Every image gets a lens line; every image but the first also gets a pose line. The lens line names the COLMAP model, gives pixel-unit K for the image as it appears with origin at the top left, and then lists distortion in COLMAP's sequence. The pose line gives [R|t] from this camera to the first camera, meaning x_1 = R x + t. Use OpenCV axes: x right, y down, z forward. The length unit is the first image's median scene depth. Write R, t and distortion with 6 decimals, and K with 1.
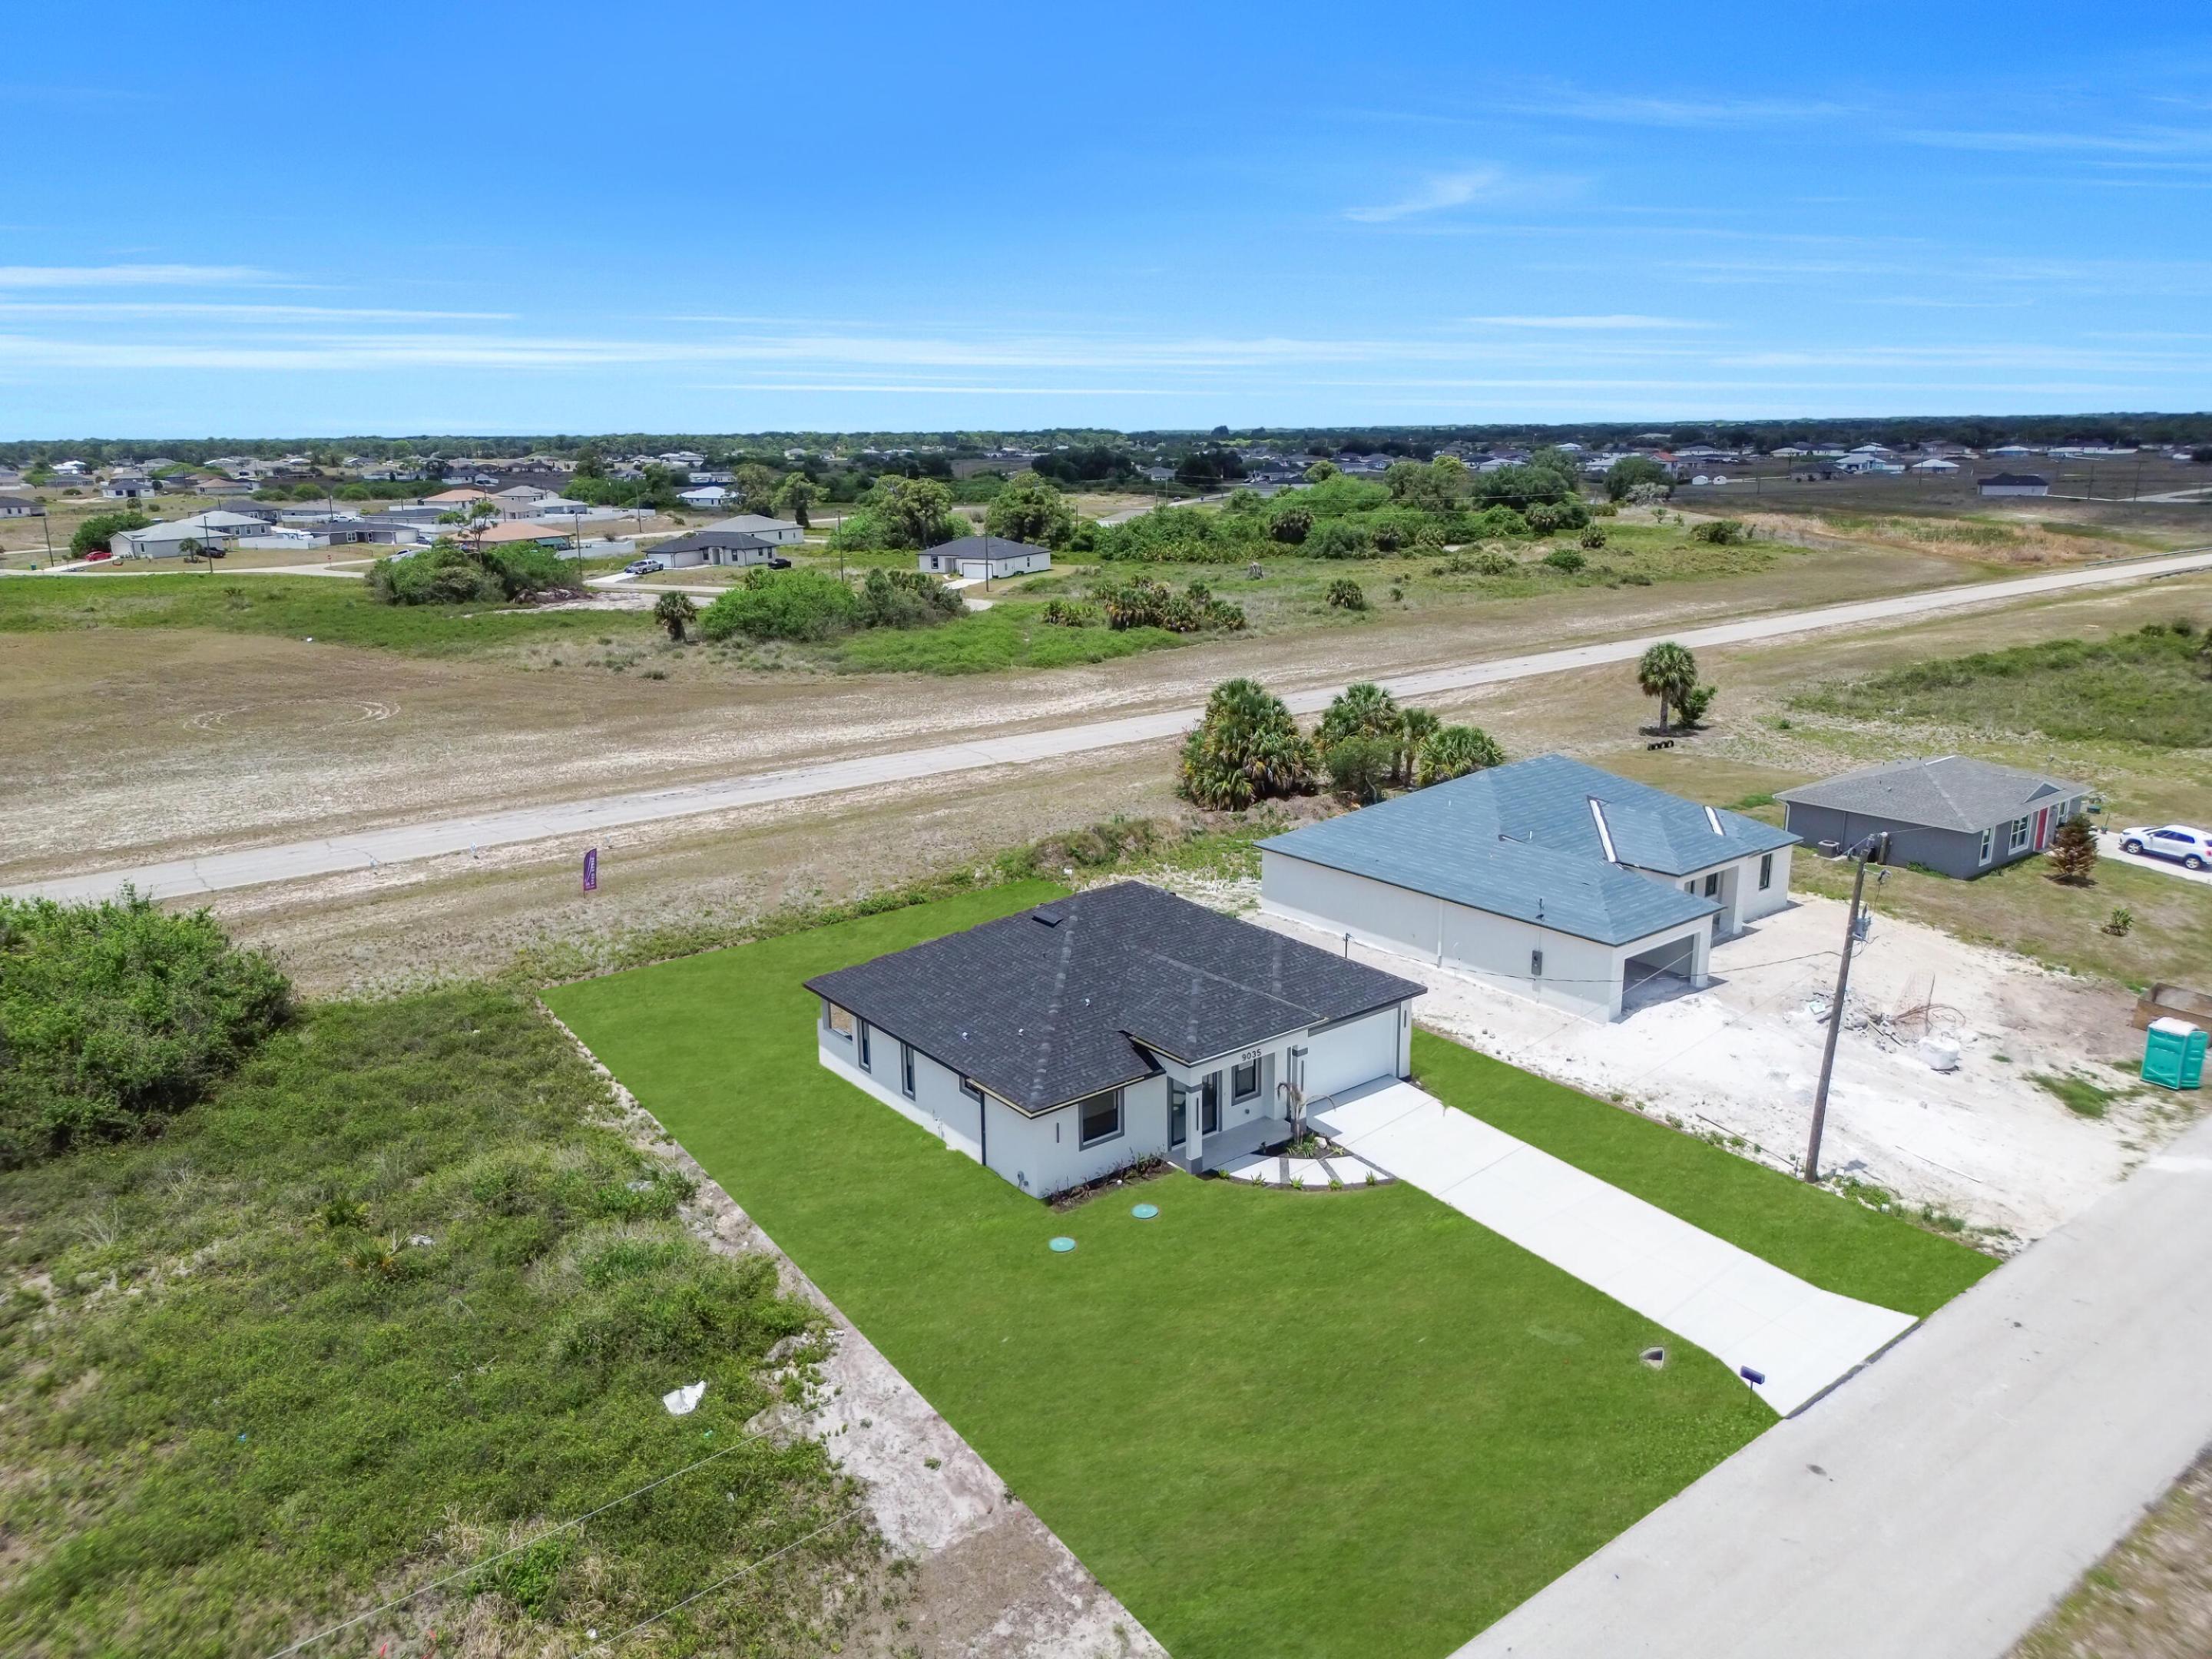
lens RADIAL K [[1547.3, 0, 1100.3], [0, 1547.3, 824.5], [0, 0, 1]] dist [0.069121, -0.079962]
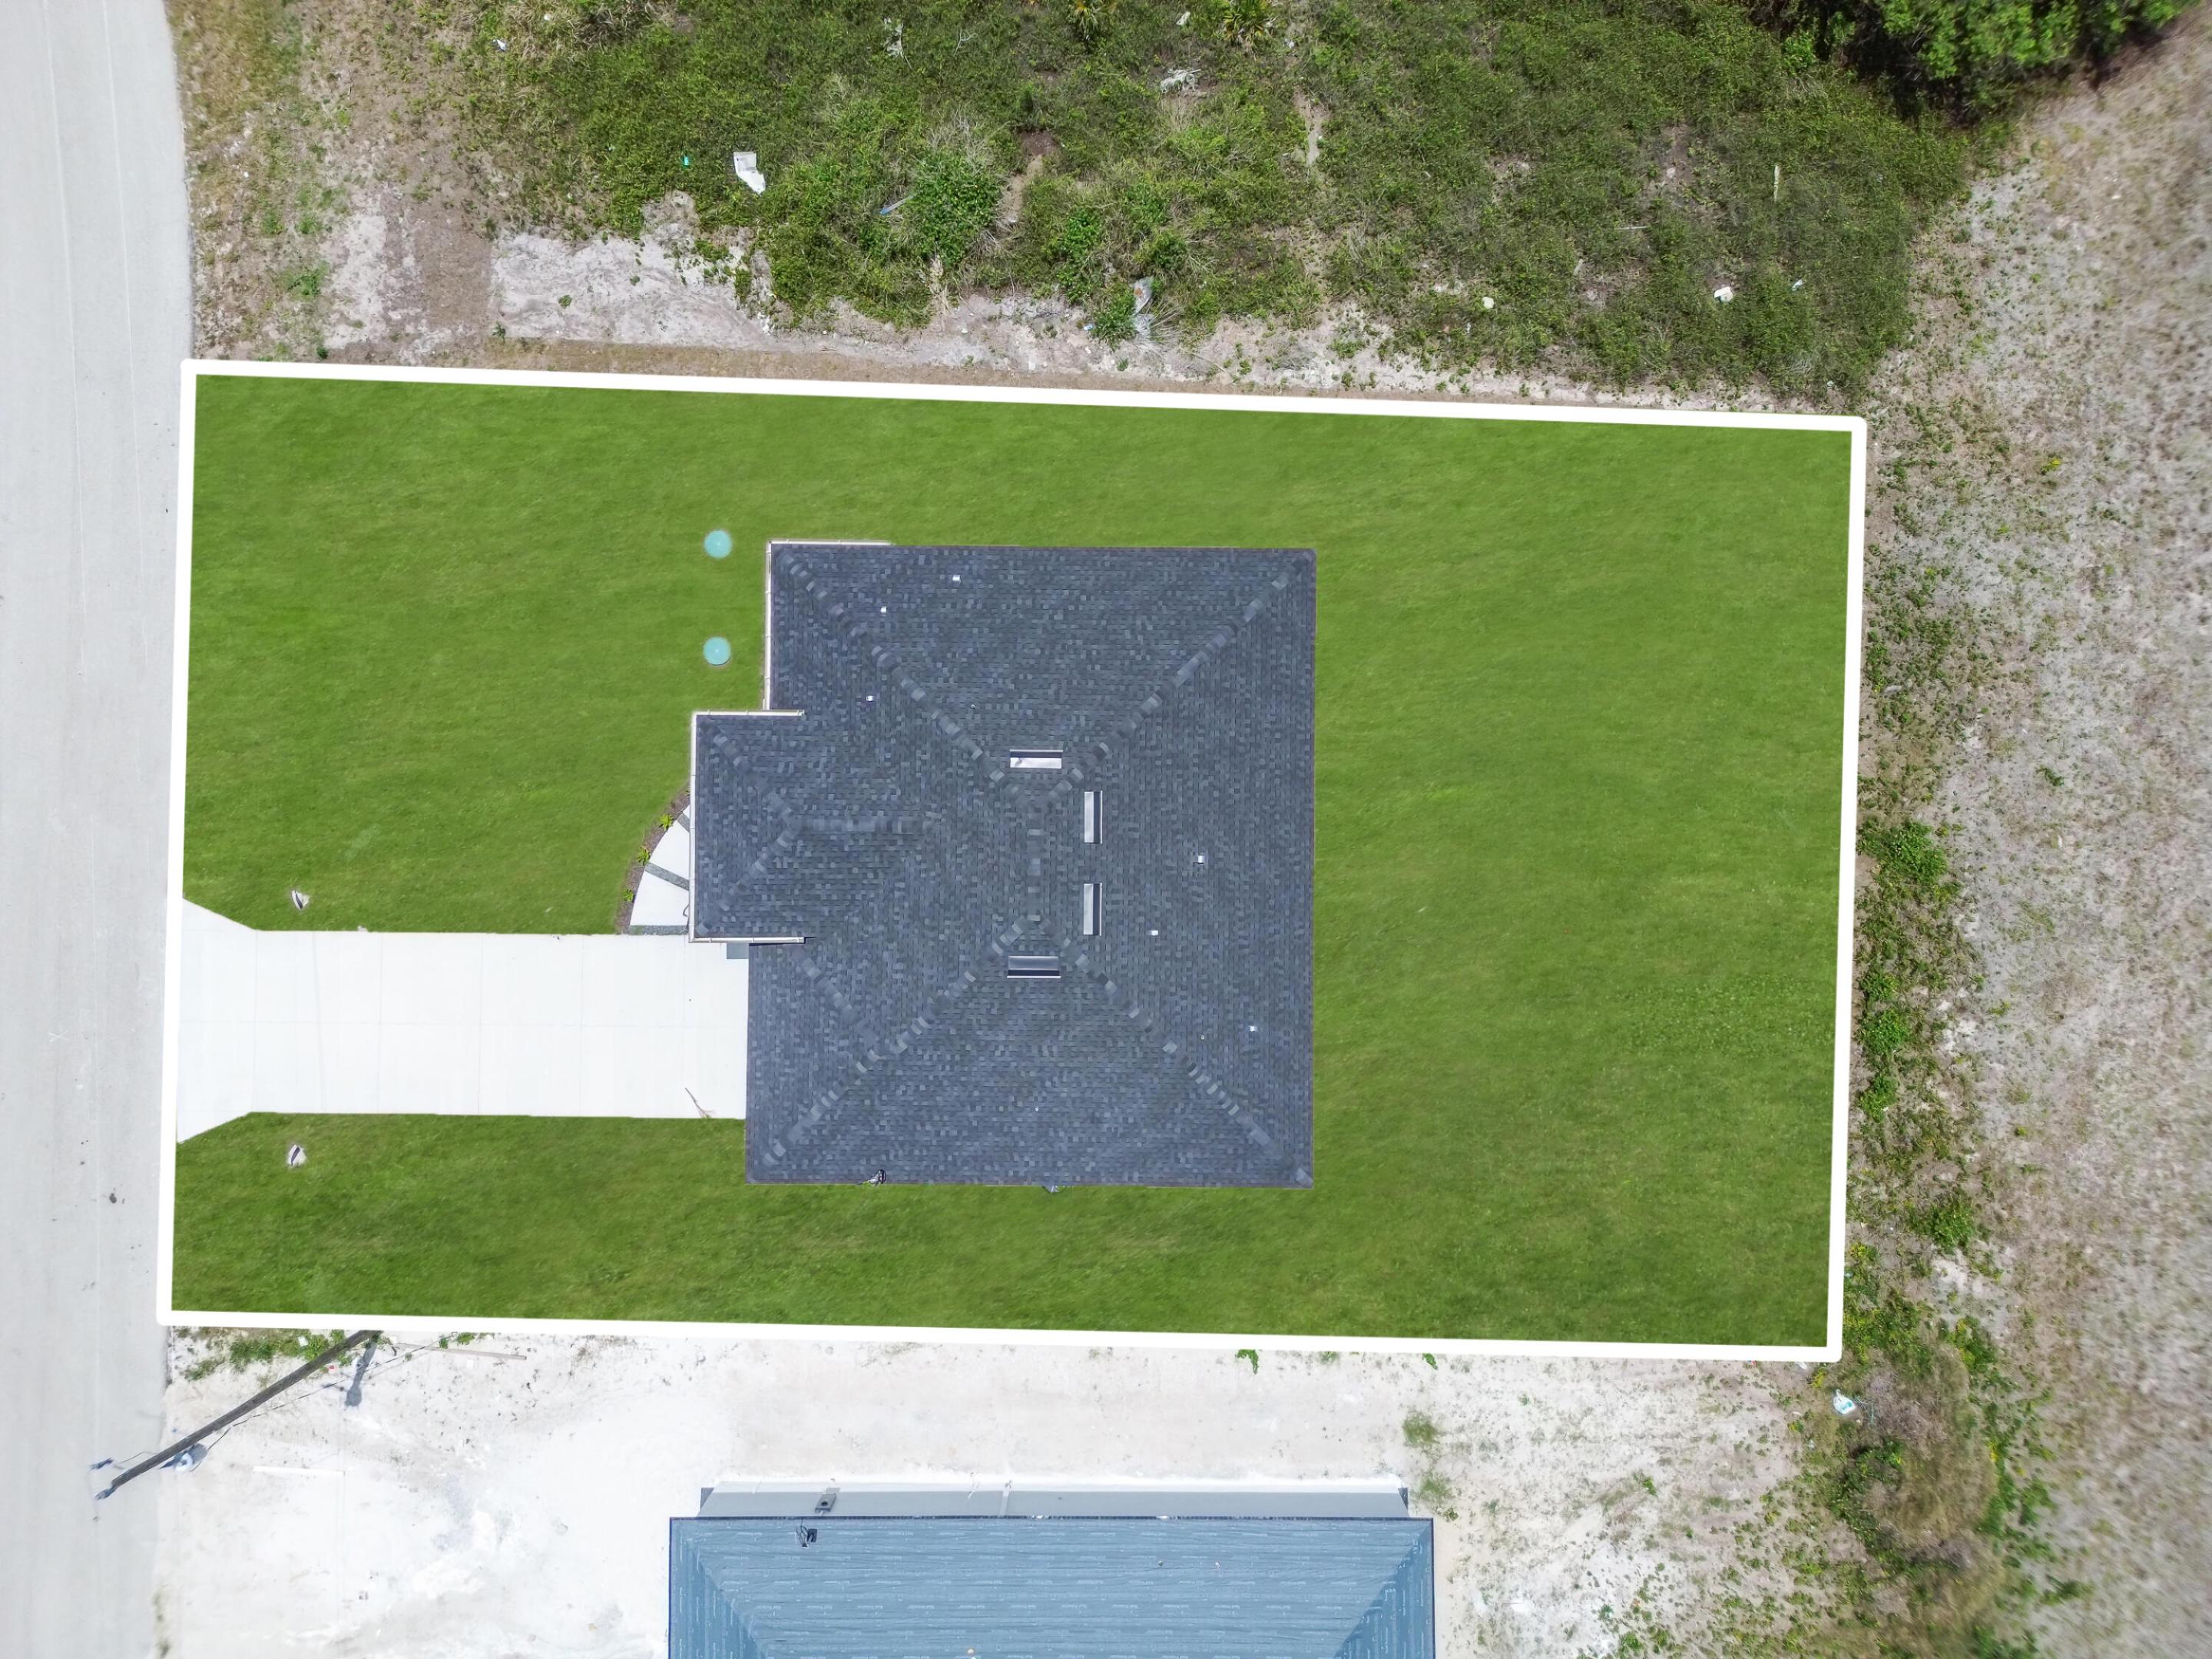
lens RADIAL K [[1561.2, 0, 1102.3], [0, 1561.2, 833.5], [0, 0, 1]] dist [0.045893, -0.048834]
pose [[-0.620885, 0.783880, -0.005746, -0.017743], [-0.177205, -0.133210, 0.975117, -0.518646], [0.763610, 0.606454, 0.221616, 0.708092]]
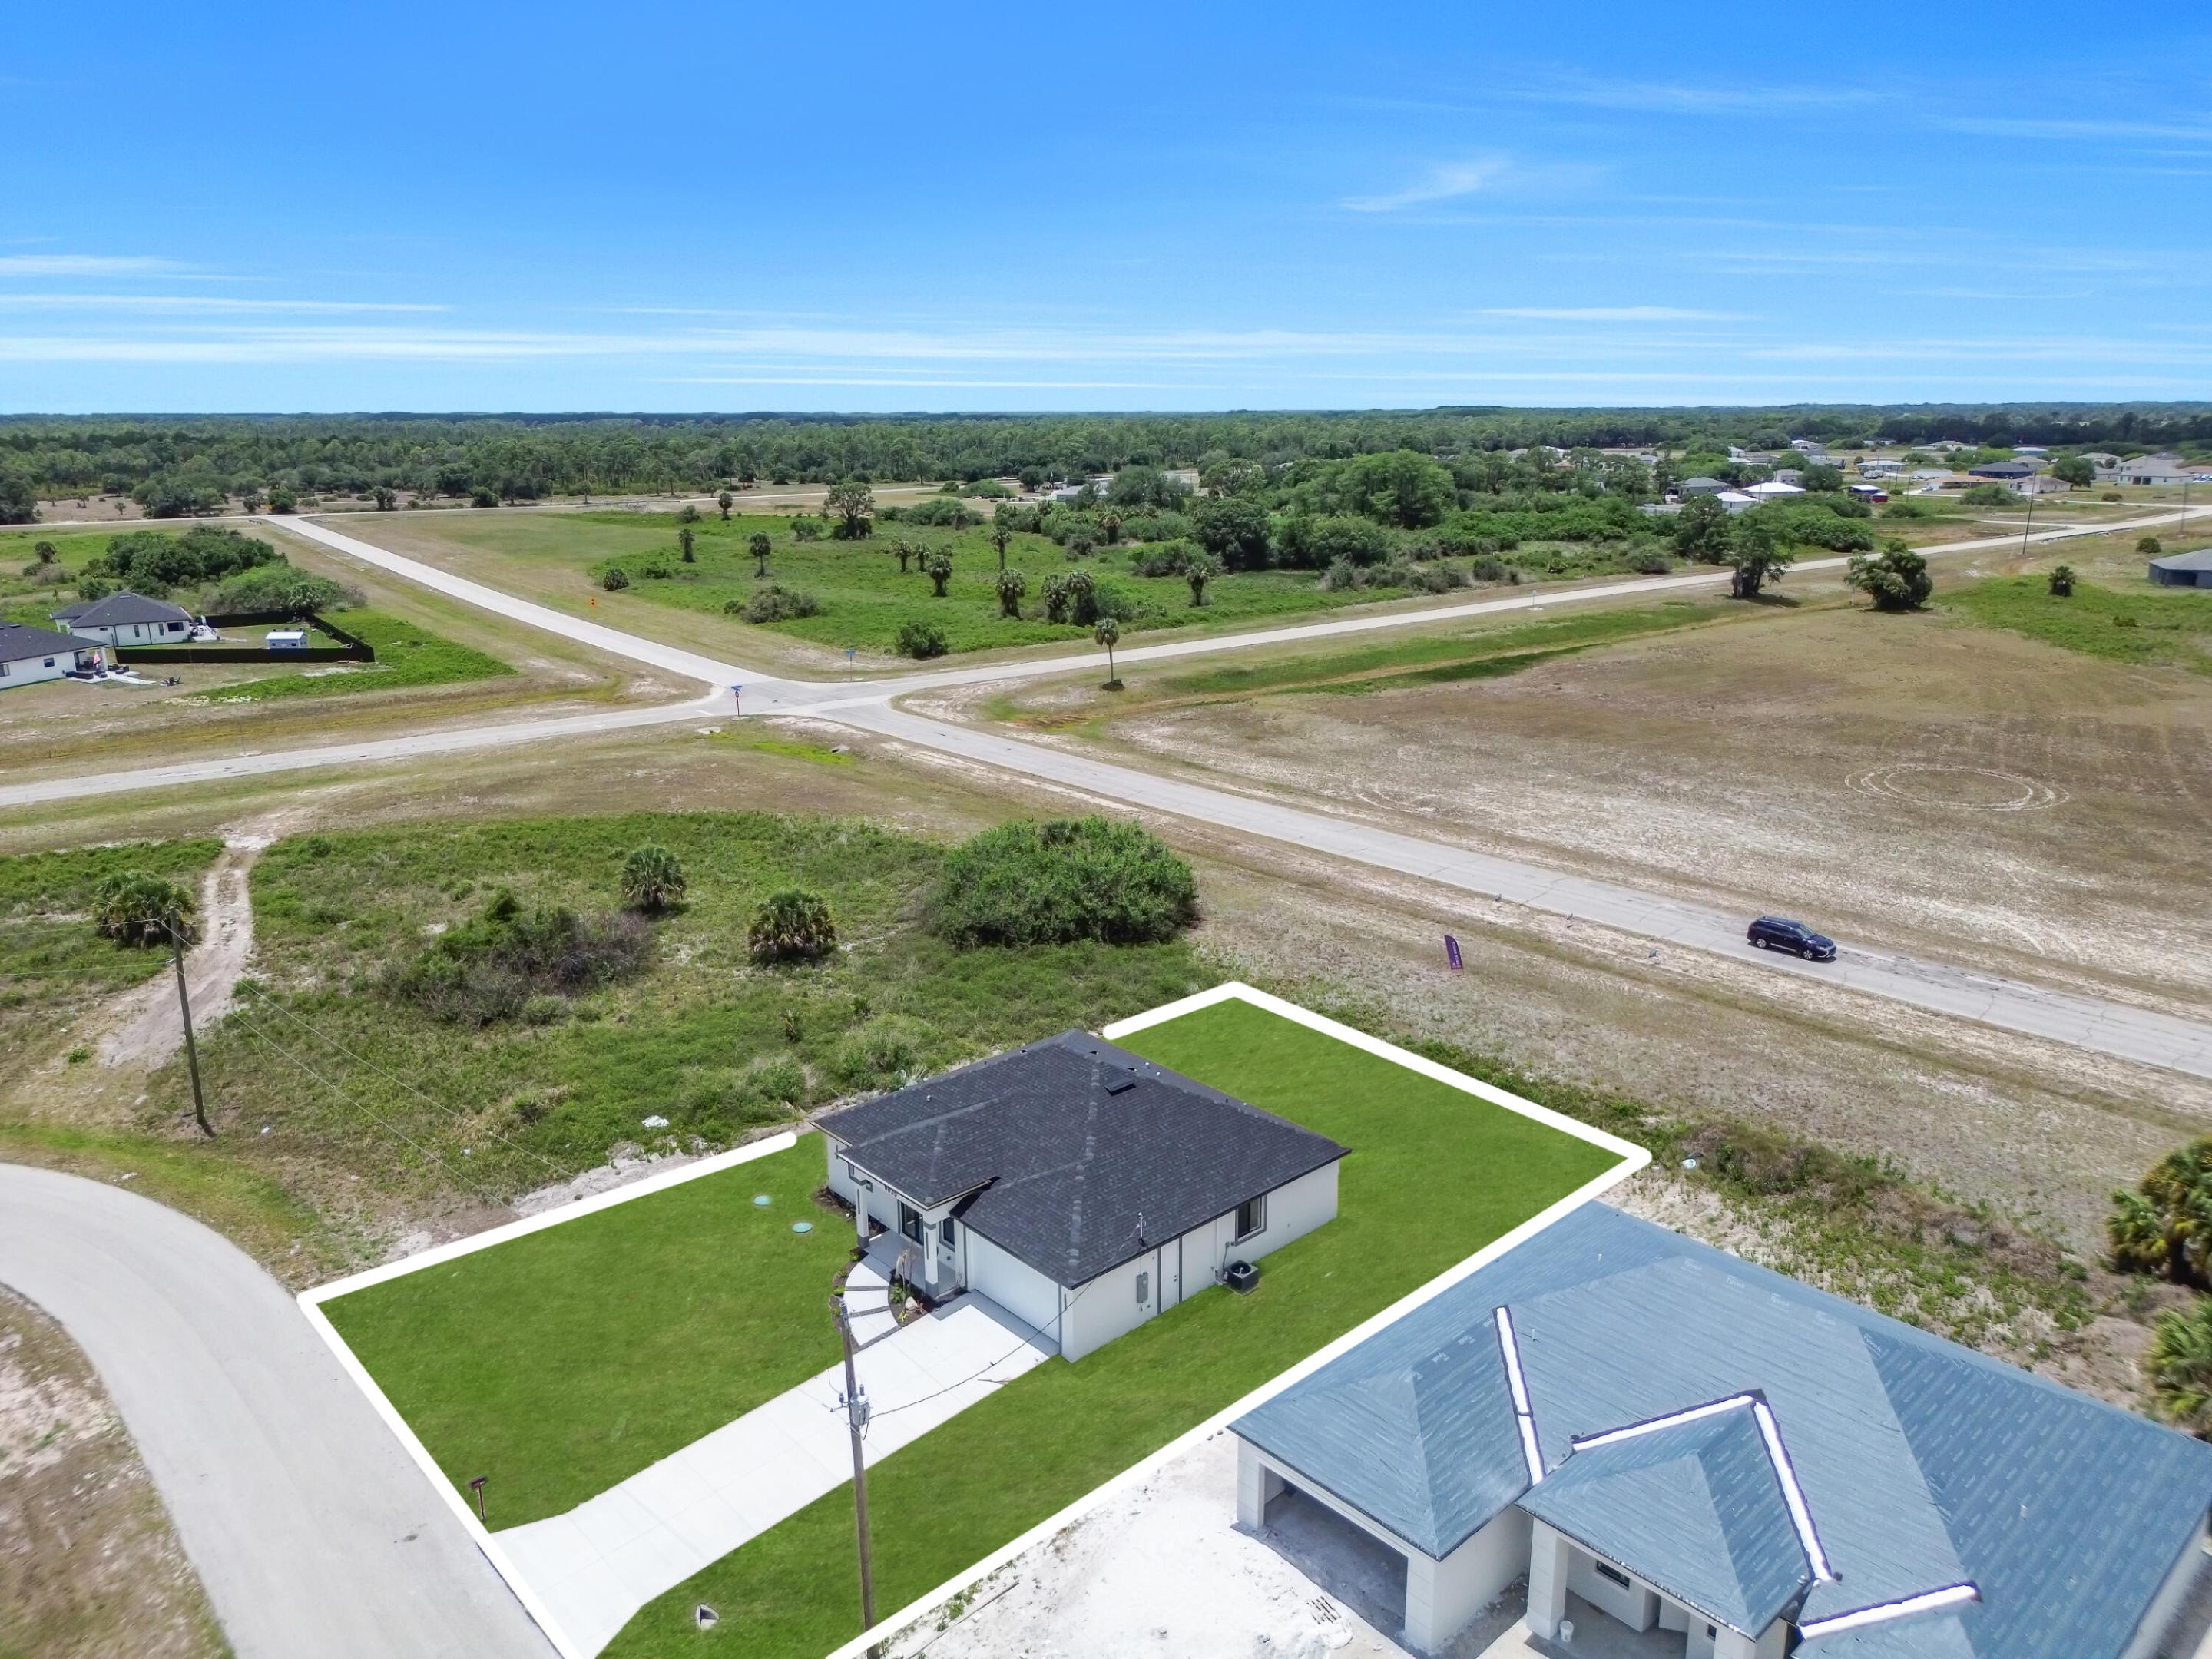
lens RADIAL K [[1547.3, 0, 1100.3], [0, 1547.3, 824.5], [0, 0, 1]] dist [0.069121, -0.079962]
pose [[0.074964, 0.266669, -0.960868, 0.865372], [-0.238237, 0.940466, 0.242420, -0.325875], [0.968310, 0.210741, 0.134031, 0.680373]]
